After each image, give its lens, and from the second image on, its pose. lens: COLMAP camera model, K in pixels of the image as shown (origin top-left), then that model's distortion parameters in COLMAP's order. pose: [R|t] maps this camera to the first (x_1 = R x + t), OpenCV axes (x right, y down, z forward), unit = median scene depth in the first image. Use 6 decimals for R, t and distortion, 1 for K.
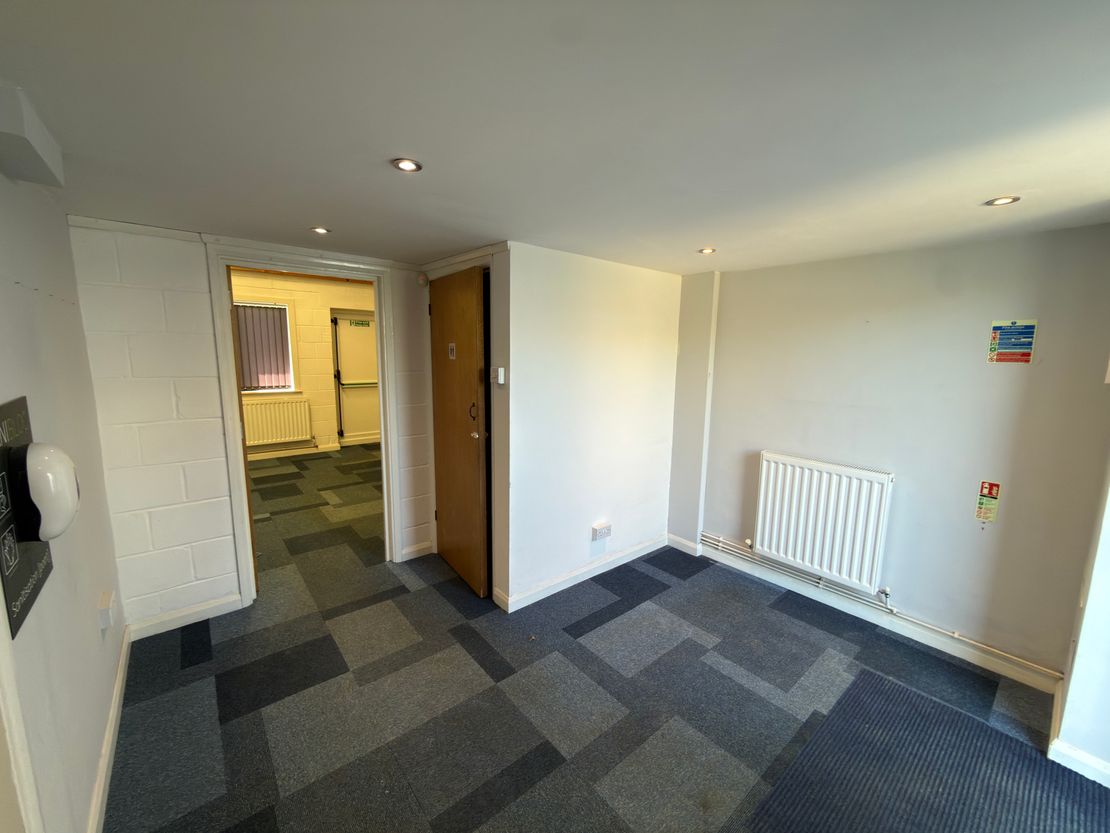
lens RADIAL K [[444.8, 0, 555.6], [0, 444.8, 415.8], [0, 0, 1]] dist [0.000637, 0.000086]
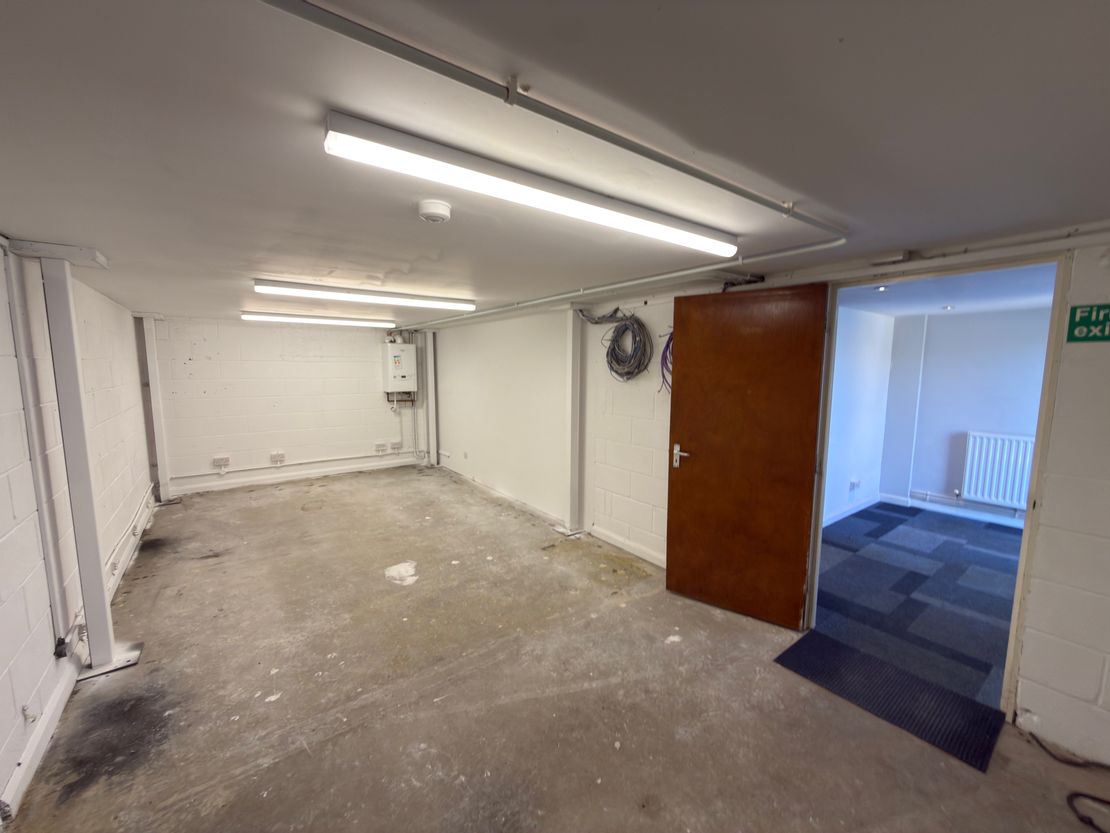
lens RADIAL K [[444.8, 0, 554.1], [0, 444.8, 416.0], [0, 0, 1]] dist [0.000637, 0.000086]
pose [[0.998201, -0.005472, -0.059699, -0.861118], [0.003176, 0.999254, -0.038486, 0.080311], [0.059865, 0.038228, 0.997474, -0.618393]]
